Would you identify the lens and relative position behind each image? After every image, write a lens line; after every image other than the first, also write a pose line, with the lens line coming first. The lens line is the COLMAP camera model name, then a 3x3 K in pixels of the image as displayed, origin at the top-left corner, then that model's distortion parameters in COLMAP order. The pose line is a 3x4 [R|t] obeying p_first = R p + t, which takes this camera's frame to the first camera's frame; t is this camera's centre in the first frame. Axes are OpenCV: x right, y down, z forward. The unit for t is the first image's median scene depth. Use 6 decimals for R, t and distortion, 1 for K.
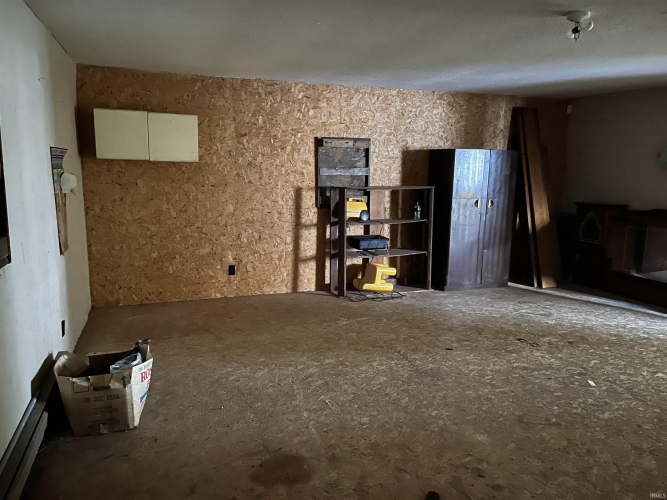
lens RADIAL K [[501.2, 0, 333.4], [0, 501.2, 252.3], [0, 0, 1]] dist [0.057176, -0.077602]
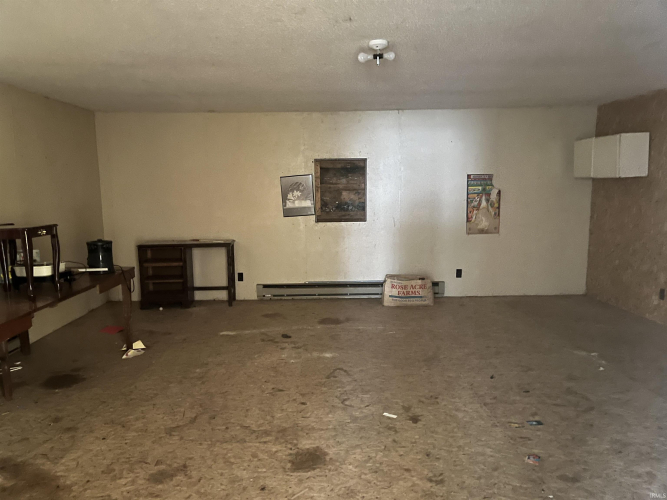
lens RADIAL K [[501.2, 0, 333.3], [0, 501.2, 249.2], [0, 0, 1]] dist [0.057176, -0.077602]
pose [[-0.309122, 0.107940, -0.944877, 0.903861], [-0.152271, 0.975103, 0.161209, -0.109247], [0.938753, 0.193710, -0.284990, 0.733151]]
